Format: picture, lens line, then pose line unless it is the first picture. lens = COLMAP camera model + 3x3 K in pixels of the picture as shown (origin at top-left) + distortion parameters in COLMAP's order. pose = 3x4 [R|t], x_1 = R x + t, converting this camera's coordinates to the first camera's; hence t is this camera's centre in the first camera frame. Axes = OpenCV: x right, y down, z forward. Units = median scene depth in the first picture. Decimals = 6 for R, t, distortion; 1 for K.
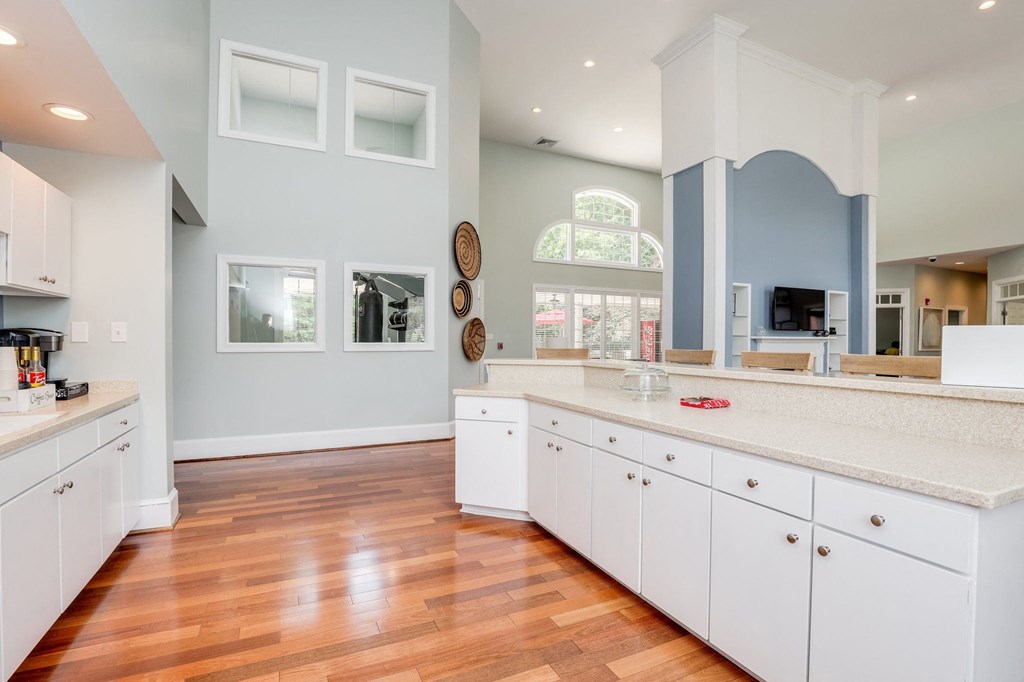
lens RADIAL K [[468.5, 0, 512.2], [0, 468.5, 347.6], [0, 0, 1]] dist [-0.033463, 0.005034]
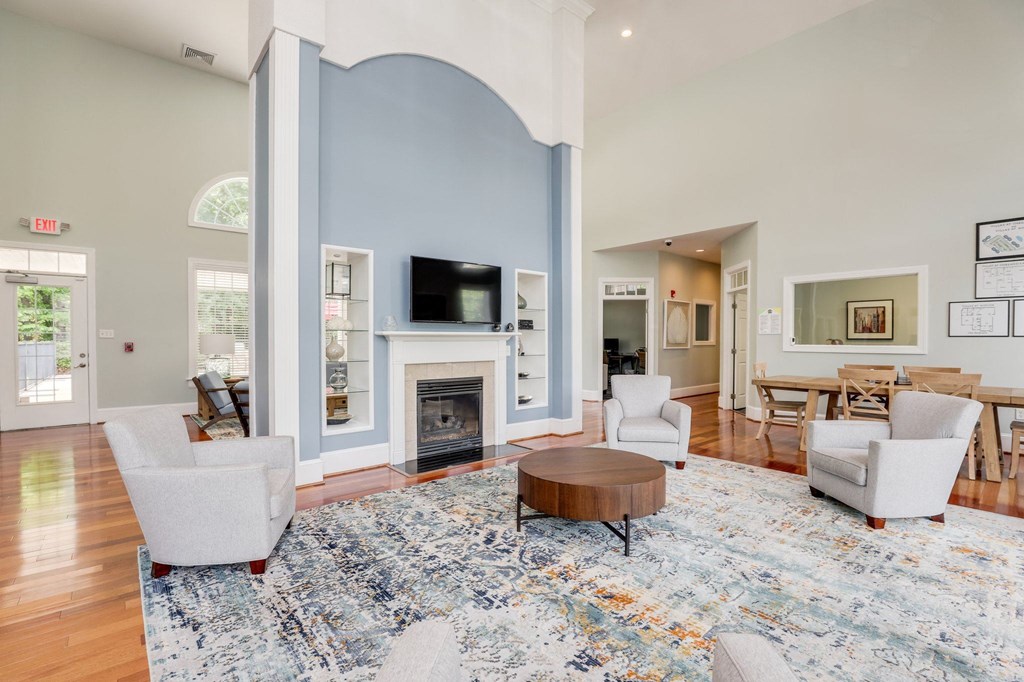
lens RADIAL K [[468.5, 0, 513.0], [0, 468.5, 347.7], [0, 0, 1]] dist [-0.033463, 0.005034]
pose [[0.956640, -0.009185, 0.291129, 0.452383], [0.007411, 0.999947, 0.007197, -0.004624], [-0.291180, -0.004727, 0.956657, 0.285770]]
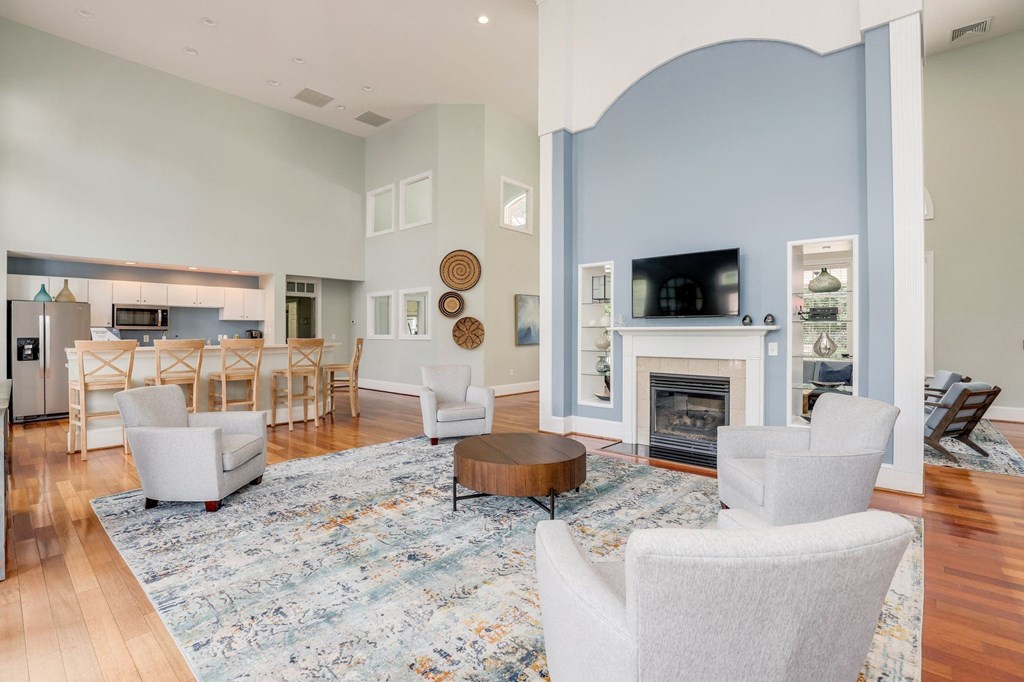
lens RADIAL K [[468.5, 0, 510.6], [0, 468.5, 333.9], [0, 0, 1]] dist [-0.033463, 0.005034]
pose [[0.420088, -0.001374, -0.907483, 1.020676], [-0.013340, 0.999881, -0.007689, -0.004667], [0.907386, 0.015335, 0.420019, 0.452017]]
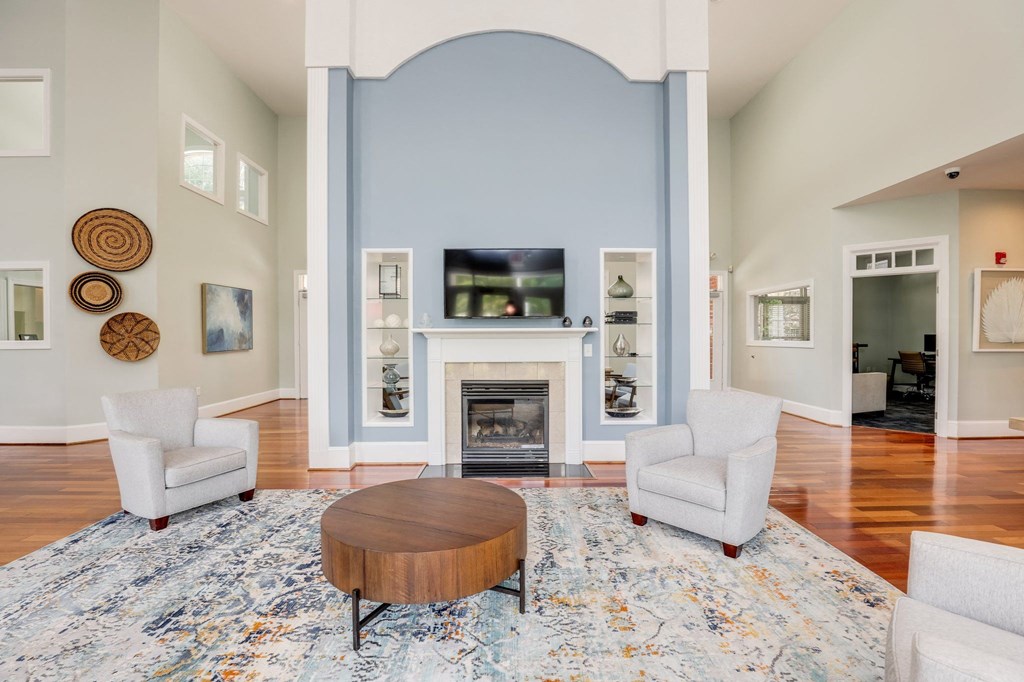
lens RADIAL K [[468.5, 0, 511.8], [0, 468.5, 340.9], [0, 0, 1]] dist [-0.033463, 0.005034]
pose [[0.920254, -0.002279, -0.391315, 0.790339], [0.001224, 0.999995, -0.002945, -0.004923], [0.391320, 0.002231, 0.920252, 0.399994]]
